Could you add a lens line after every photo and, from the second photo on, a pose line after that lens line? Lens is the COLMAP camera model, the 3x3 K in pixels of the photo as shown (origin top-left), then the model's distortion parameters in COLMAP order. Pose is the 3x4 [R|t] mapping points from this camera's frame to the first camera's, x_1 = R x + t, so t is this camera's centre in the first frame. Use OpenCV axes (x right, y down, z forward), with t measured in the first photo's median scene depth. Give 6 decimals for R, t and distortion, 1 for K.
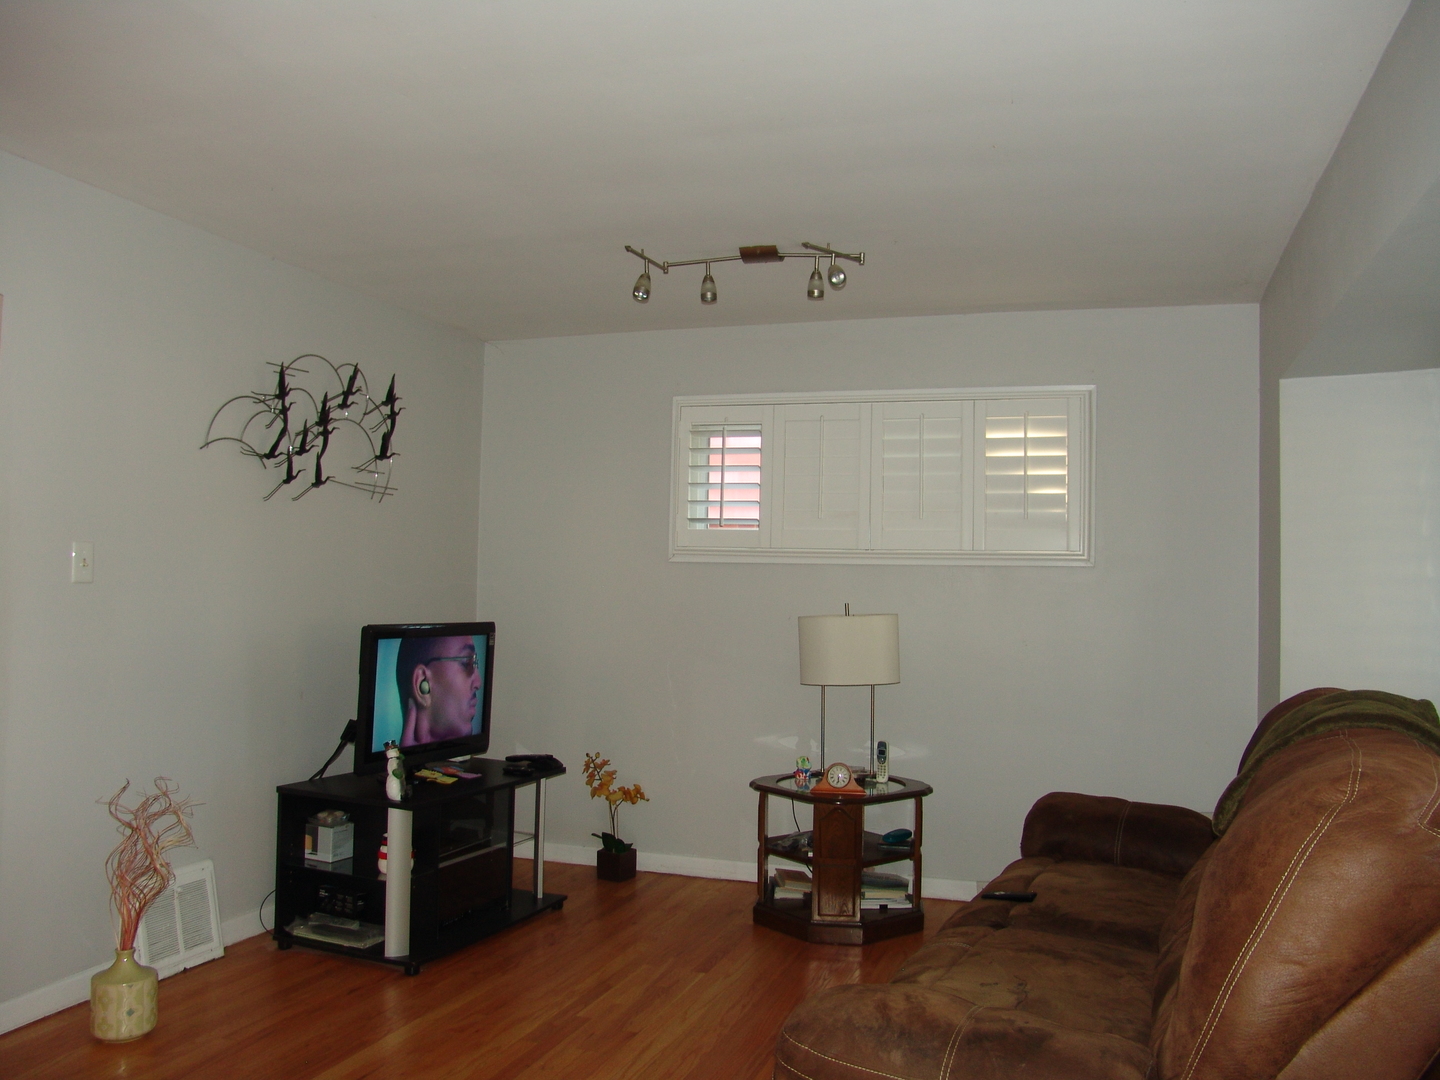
lens RADIAL K [[1167.8, 0, 719.9], [0, 1167.8, 593.3], [0, 0, 1]] dist [-0.084179, -0.000653]
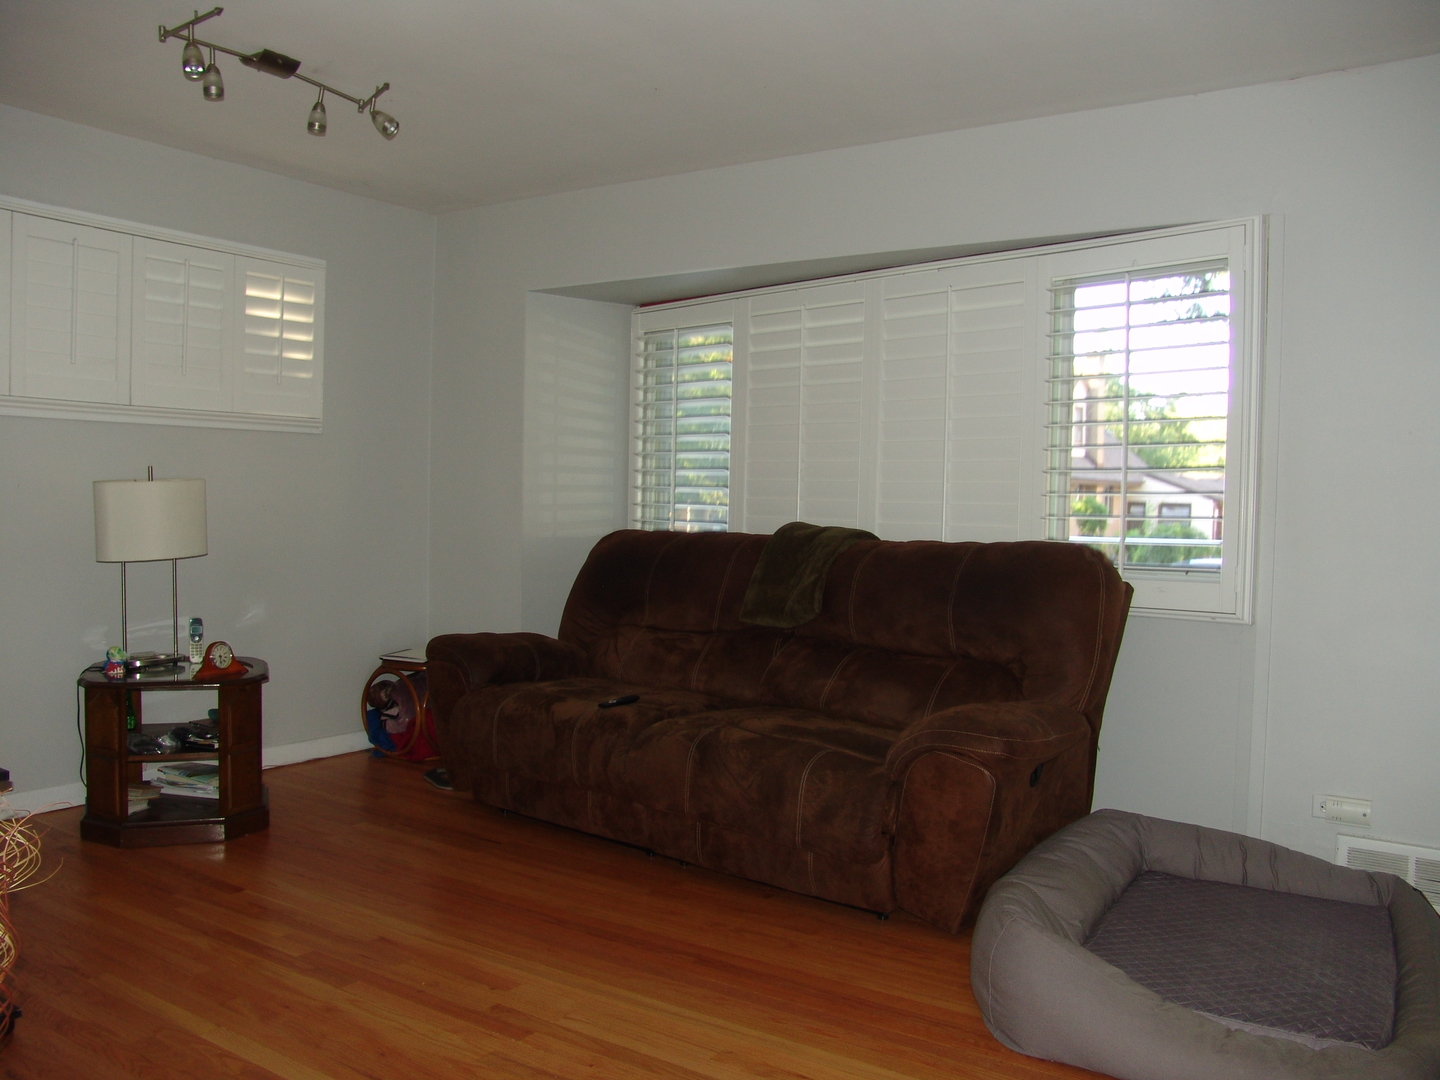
lens RADIAL K [[1171.2, 0, 720.0], [0, 1171.2, 540.0], [0, 0, 1]] dist [-0.004899, -0.001824]
pose [[0.328089, -0.064032, 0.942474, -0.583394], [-0.018650, 0.997066, 0.074234, -0.009492], [-0.944463, -0.041932, 0.325932, 0.305773]]
